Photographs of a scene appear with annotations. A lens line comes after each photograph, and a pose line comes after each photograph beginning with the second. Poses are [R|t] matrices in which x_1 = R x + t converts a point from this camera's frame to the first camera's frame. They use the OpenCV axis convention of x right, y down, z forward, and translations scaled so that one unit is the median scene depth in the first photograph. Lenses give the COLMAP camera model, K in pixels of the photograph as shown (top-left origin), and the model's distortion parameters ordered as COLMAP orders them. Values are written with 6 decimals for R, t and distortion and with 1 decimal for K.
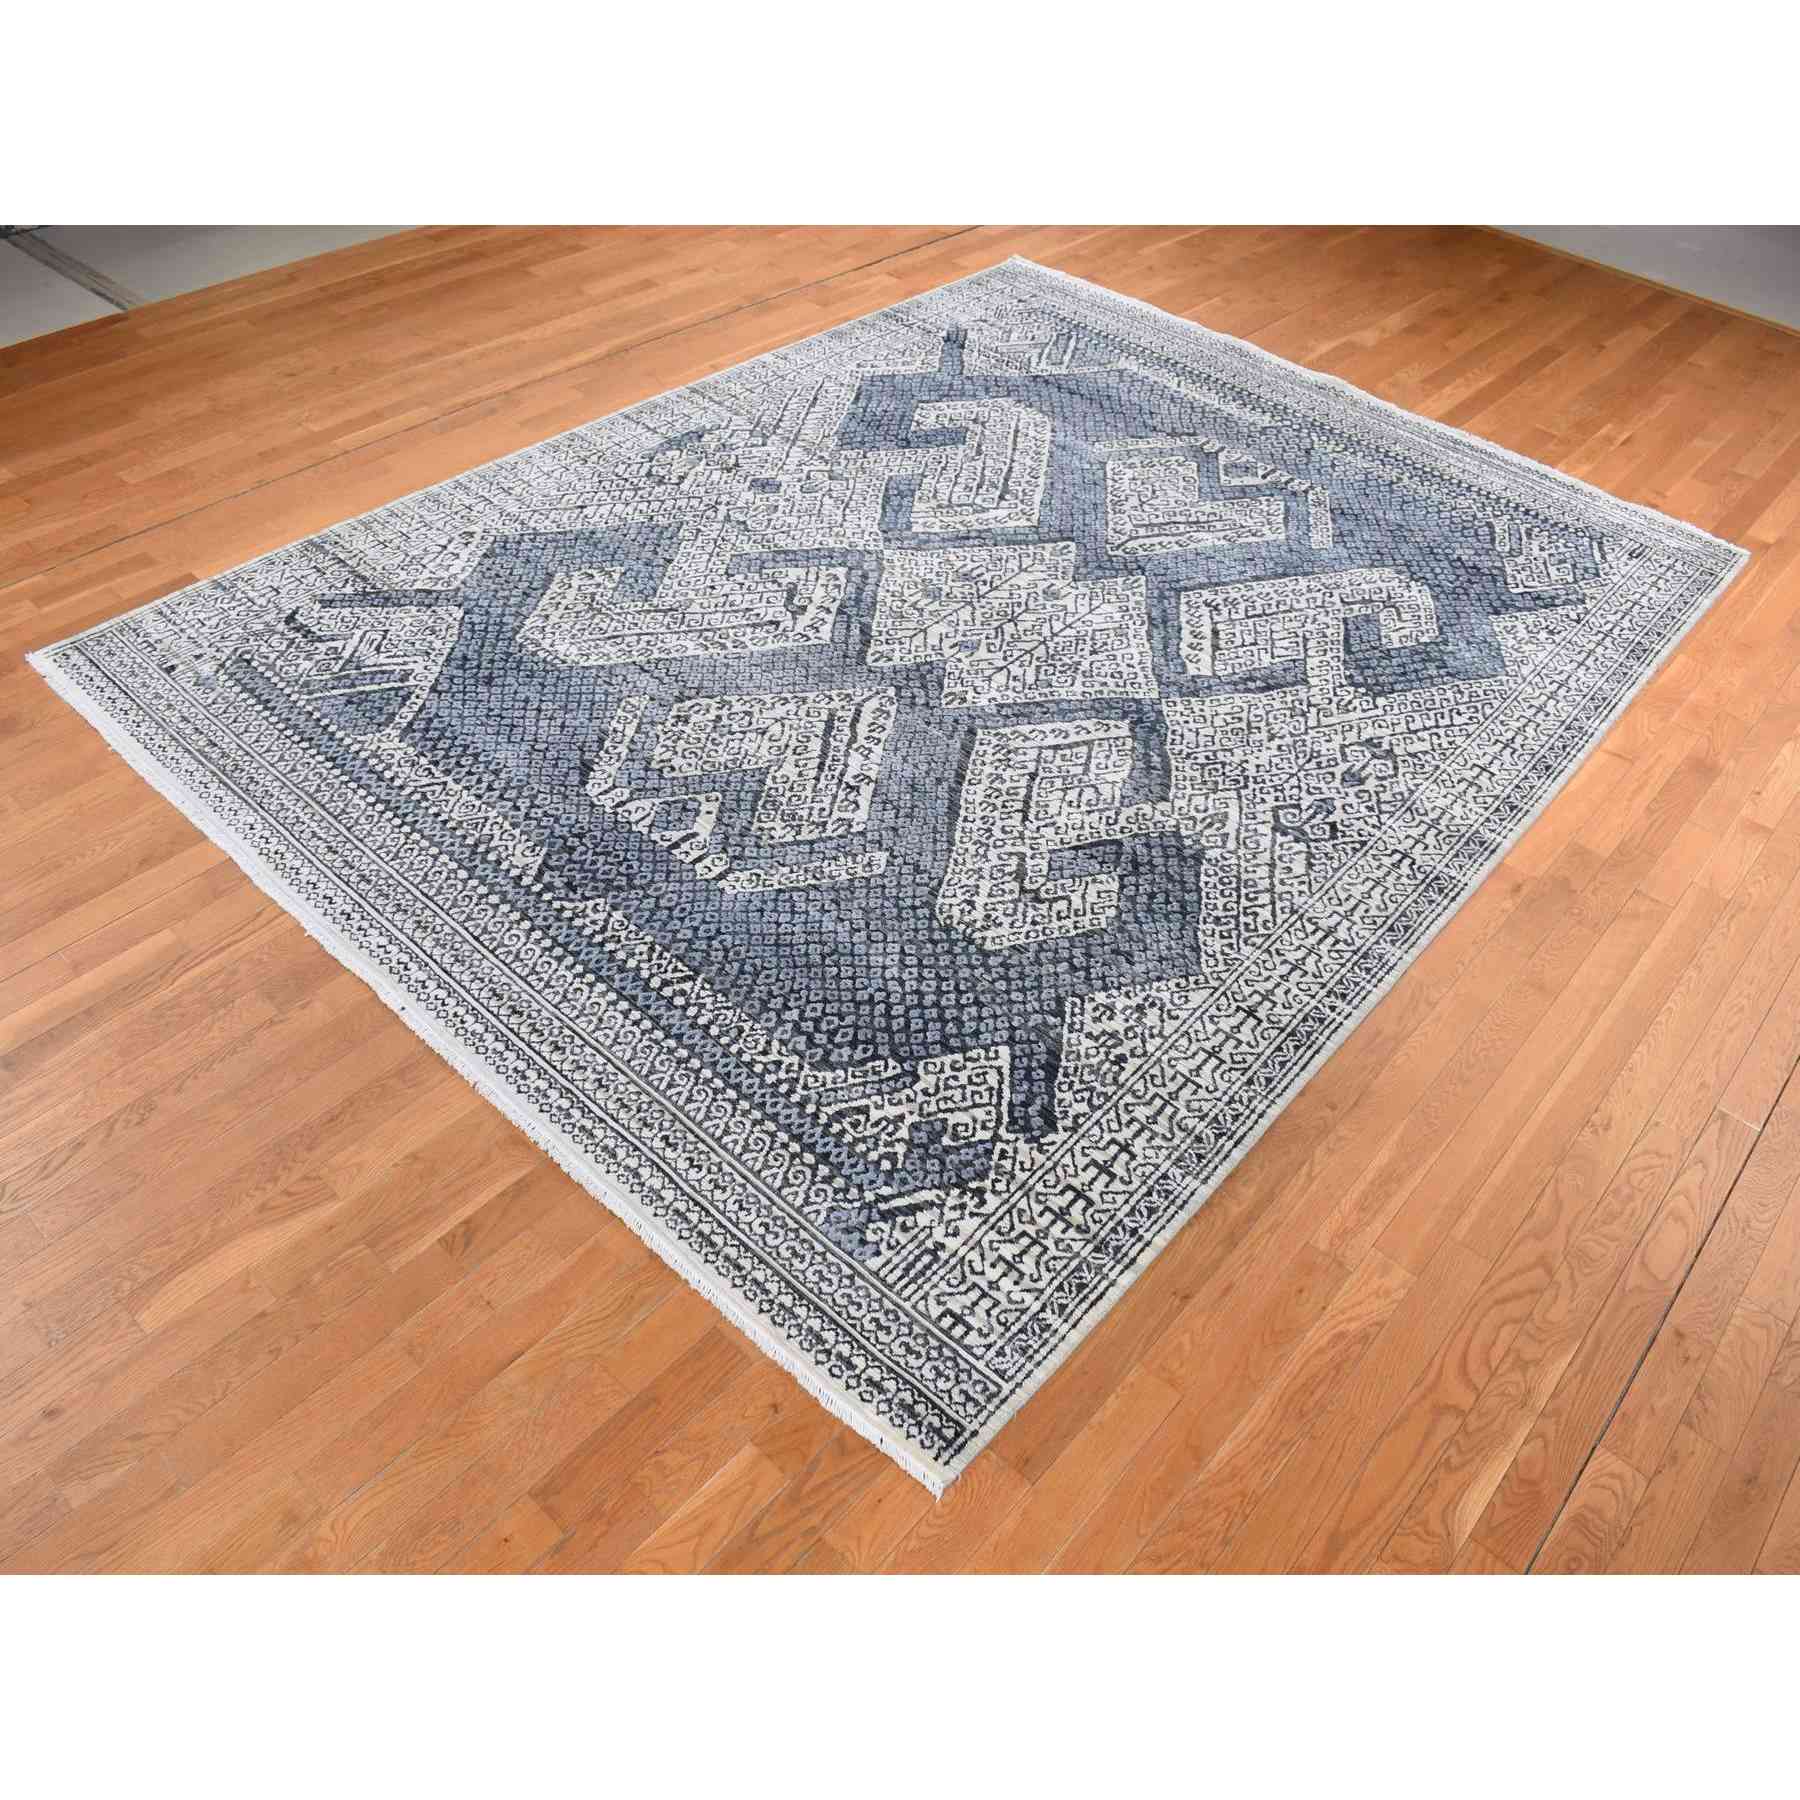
lens RADIAL K [[1395.9, 0, 900.0], [0, 1395.9, 900.0], [0, 0, 1]] dist [-0.070003, -0.001614]
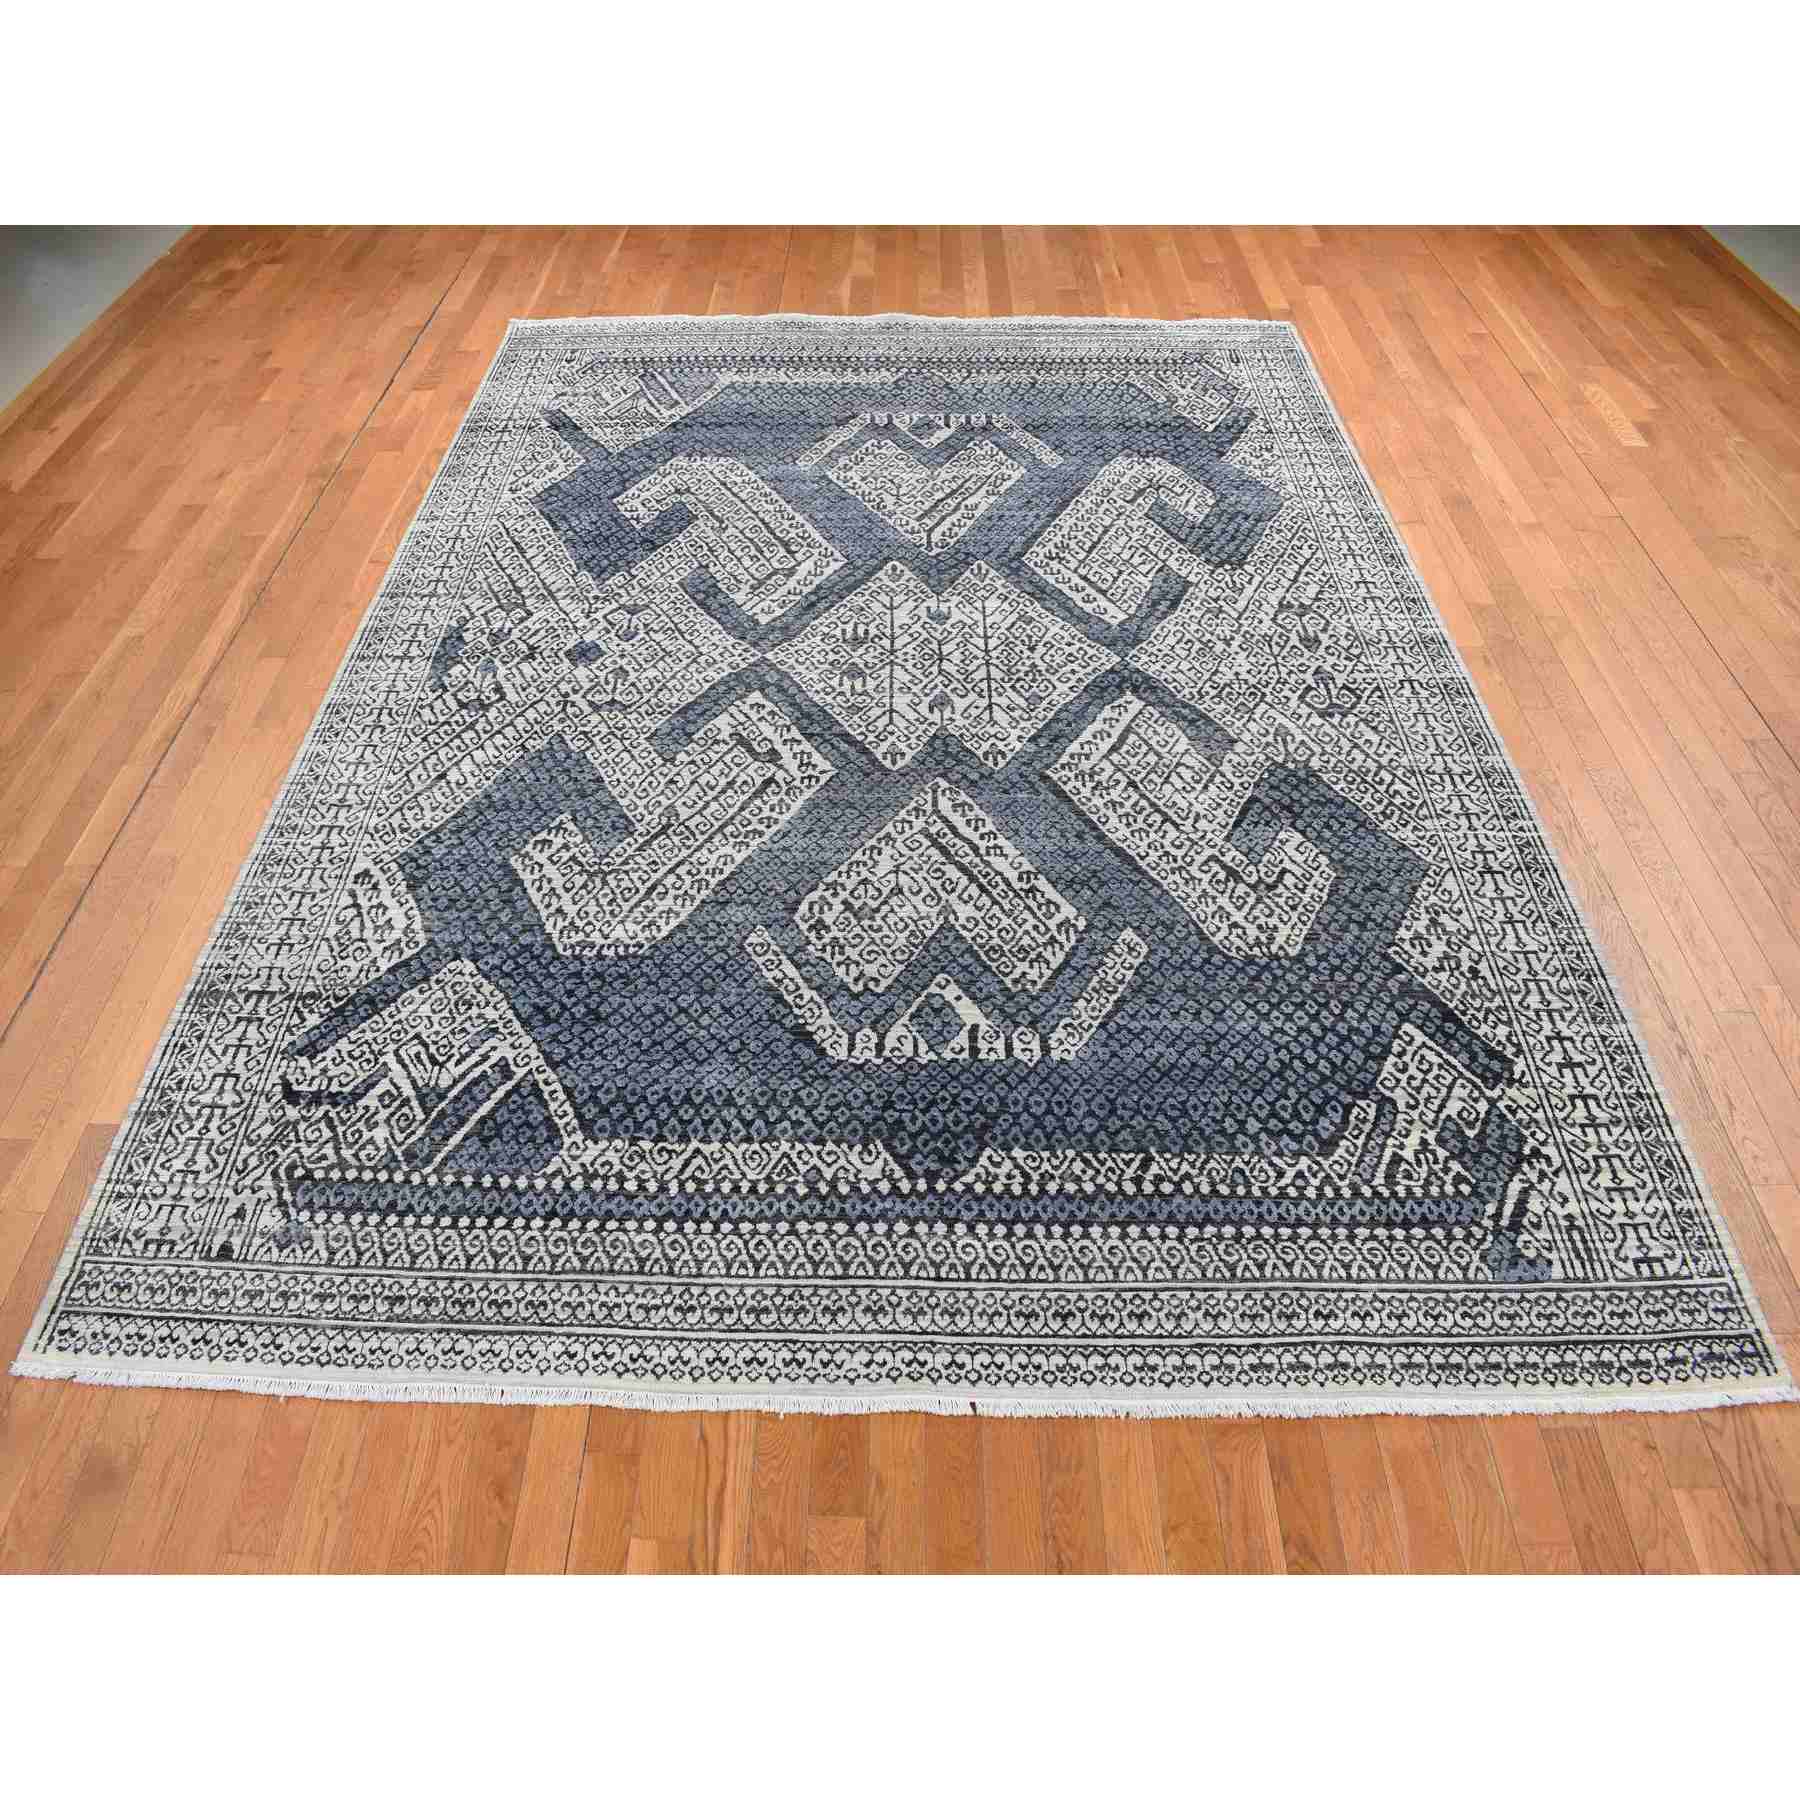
lens RADIAL K [[1264.2, 0, 898.8], [0, 1264.2, 846.3], [0, 0, 1]] dist [-0.065030, -0.000755]
pose [[0.759232, -0.517663, 0.394450, -0.428149], [0.500641, 0.851802, 0.154248, -0.285606], [-0.415842, 0.080368, 0.905879, 0.261260]]
